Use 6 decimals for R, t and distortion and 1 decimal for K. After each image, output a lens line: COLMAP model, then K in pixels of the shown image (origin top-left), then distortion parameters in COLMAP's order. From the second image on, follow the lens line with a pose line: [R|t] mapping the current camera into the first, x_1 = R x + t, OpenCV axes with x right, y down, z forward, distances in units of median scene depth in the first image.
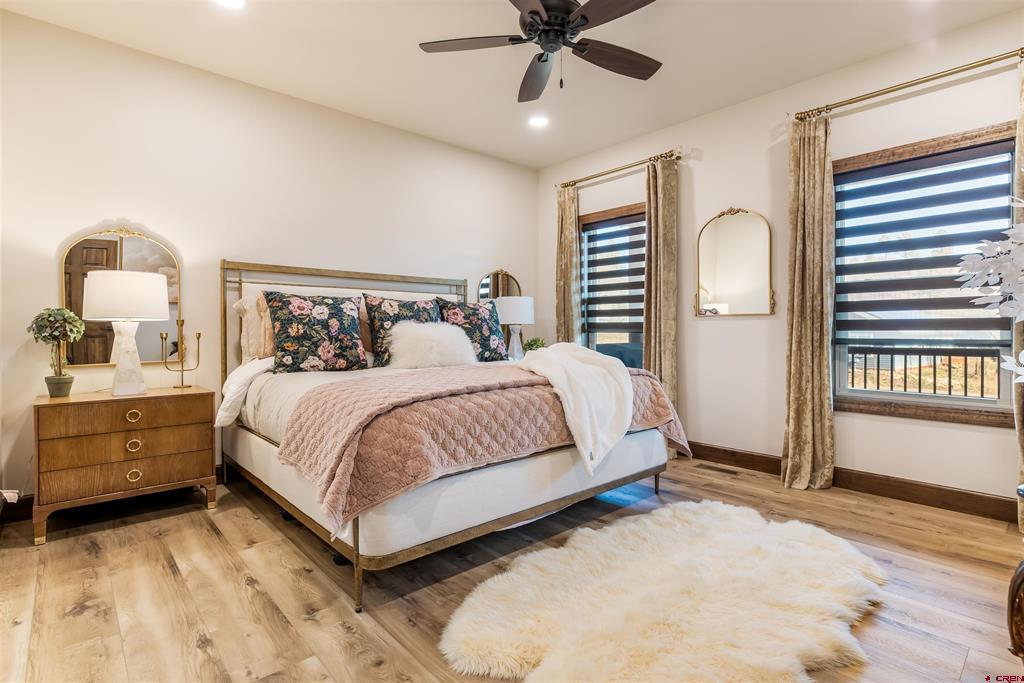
lens RADIAL K [[503.8, 0, 529.8], [0, 503.8, 339.9], [0, 0, 1]] dist [-0.002764, -0.000172]
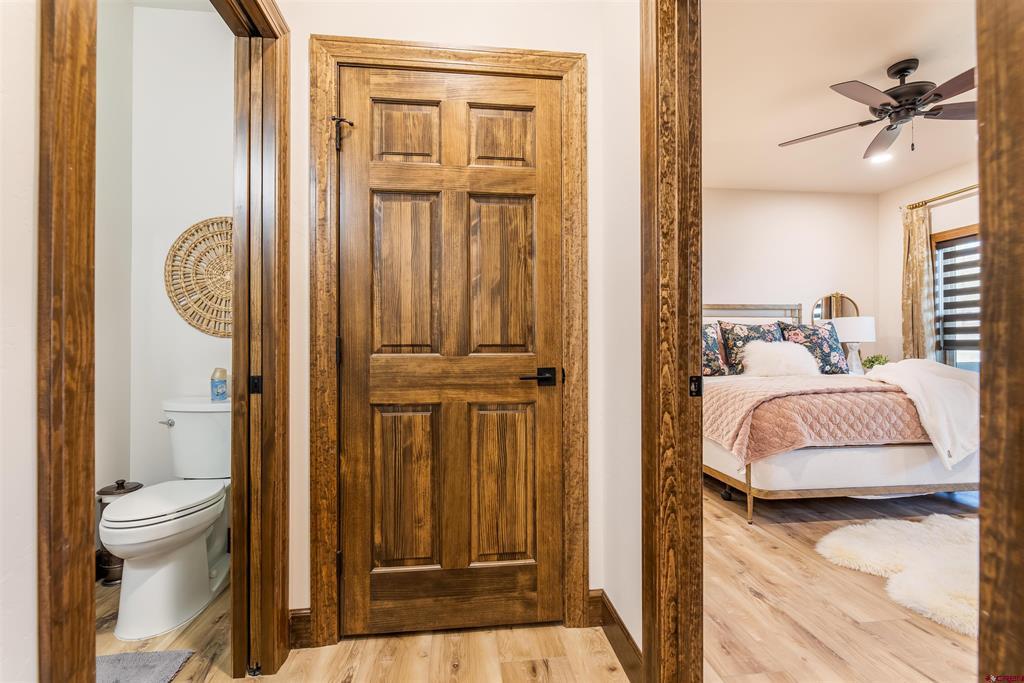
lens RADIAL K [[468.8, 0, 497.2], [0, 468.8, 344.5], [0, 0, 1]] dist [-0.003362, -0.000295]
pose [[0.796662, -0.004053, -0.604411, -0.043132], [-0.010709, 0.999726, -0.020820, 0.005068], [0.604330, 0.023059, 0.796401, -0.377340]]
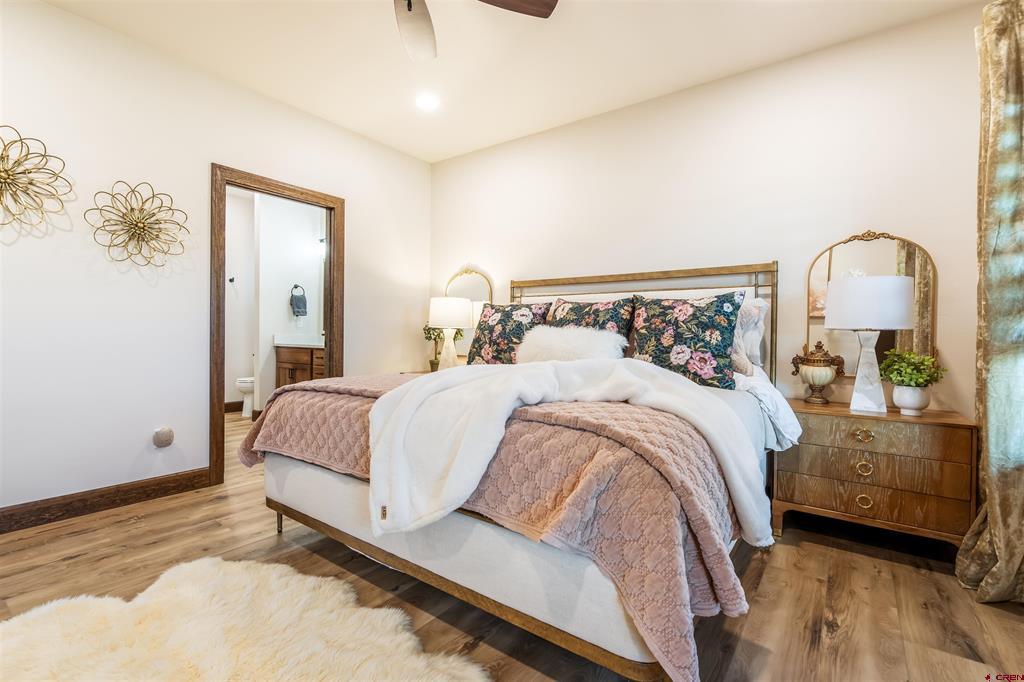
lens RADIAL K [[468.8, 0, 497.2], [0, 468.8, 344.0], [0, 0, 1]] dist [-0.003362, -0.000295]
pose [[0.163567, 0.023060, -0.986263, 0.570078], [-0.034517, 0.999248, 0.017639, -0.015491], [0.985928, 0.031158, 0.164240, 0.752405]]
